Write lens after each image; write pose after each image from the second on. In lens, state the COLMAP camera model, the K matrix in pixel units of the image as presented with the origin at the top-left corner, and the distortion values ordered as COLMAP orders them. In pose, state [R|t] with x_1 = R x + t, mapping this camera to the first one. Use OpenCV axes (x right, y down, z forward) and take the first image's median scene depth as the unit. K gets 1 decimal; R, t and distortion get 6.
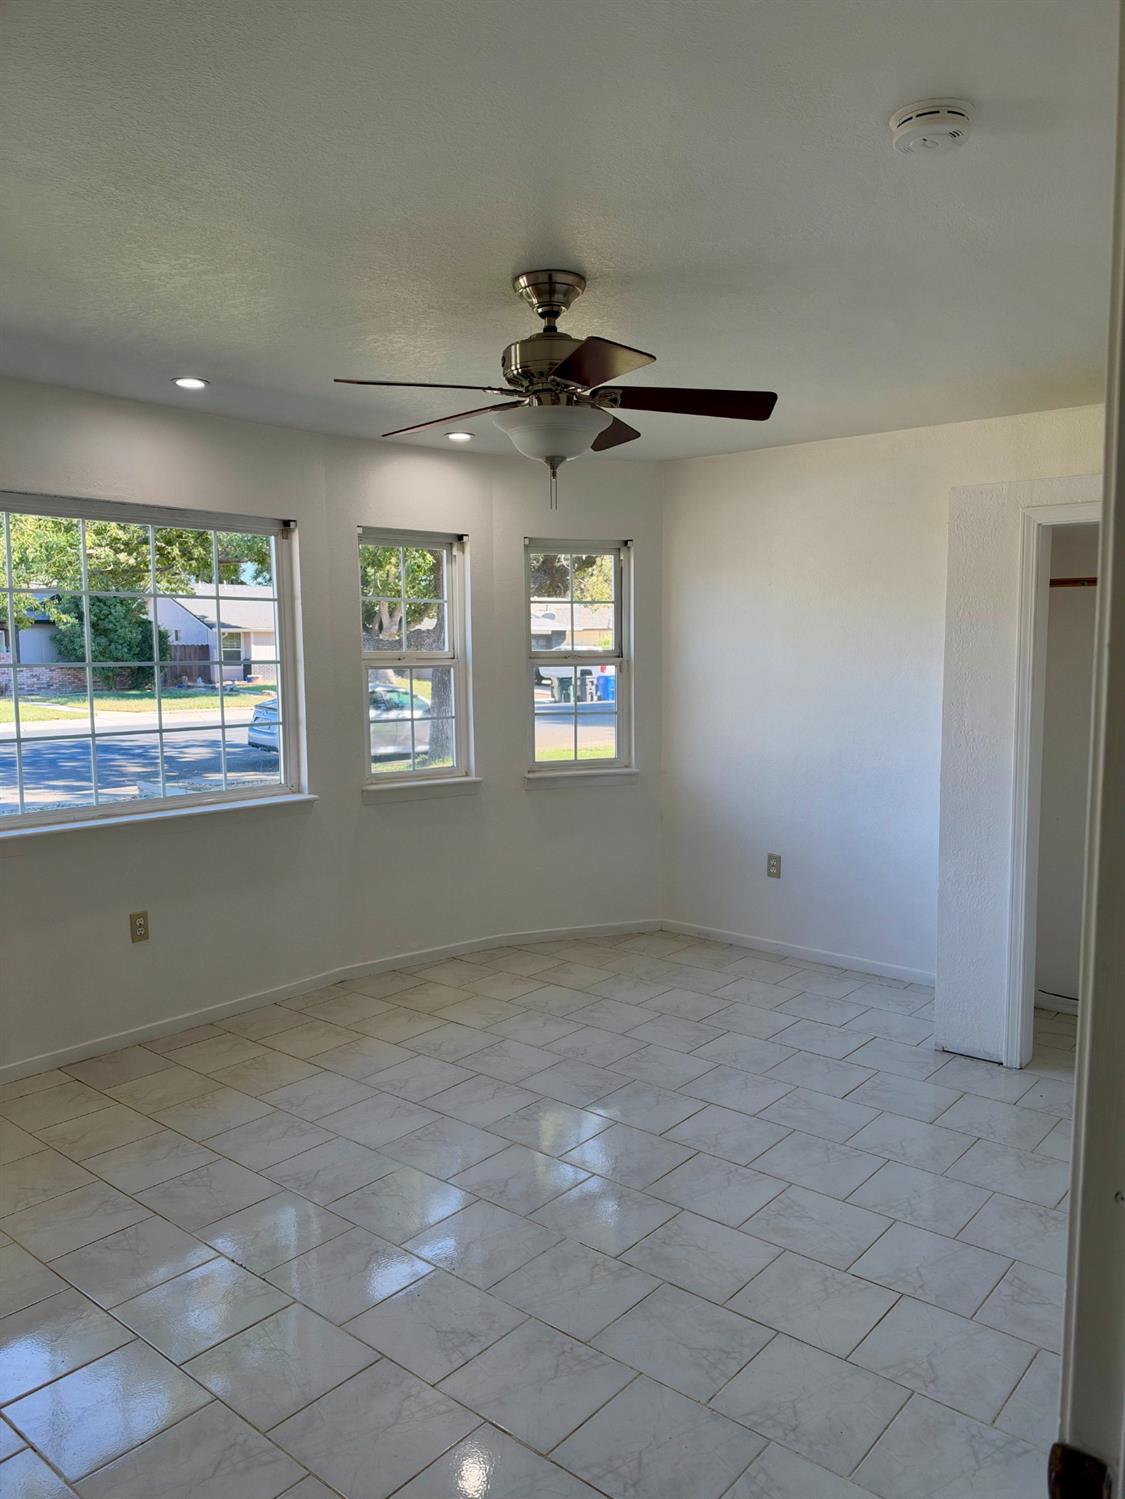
lens RADIAL K [[1083.4, 0, 562.5], [0, 1083.4, 749.5], [0, 0, 1]] dist [0.043095, -0.076252]
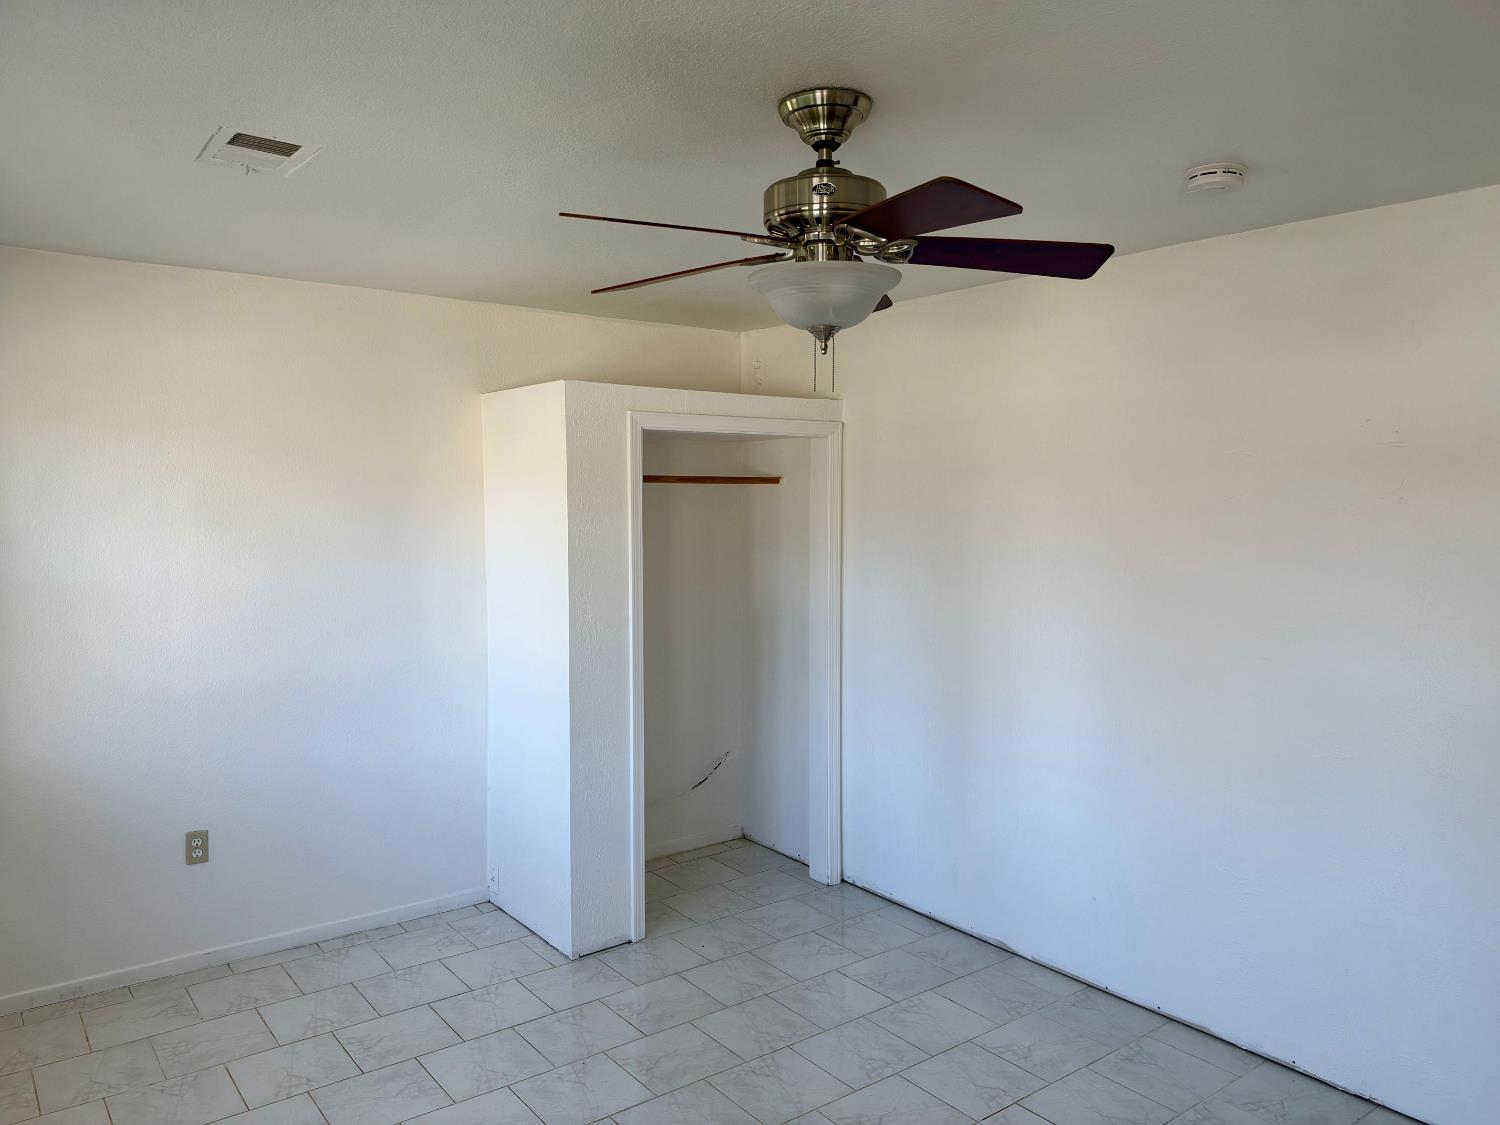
lens RADIAL K [[1084.1, 0, 750.0], [0, 1084.1, 562.5], [0, 0, 1]] dist [0.043095, -0.076252]
pose [[0.229468, -0.055853, 0.971712, -0.507862], [0.099536, 0.994465, 0.033656, -0.083930], [-0.968213, 0.088998, 0.233758, 0.570741]]
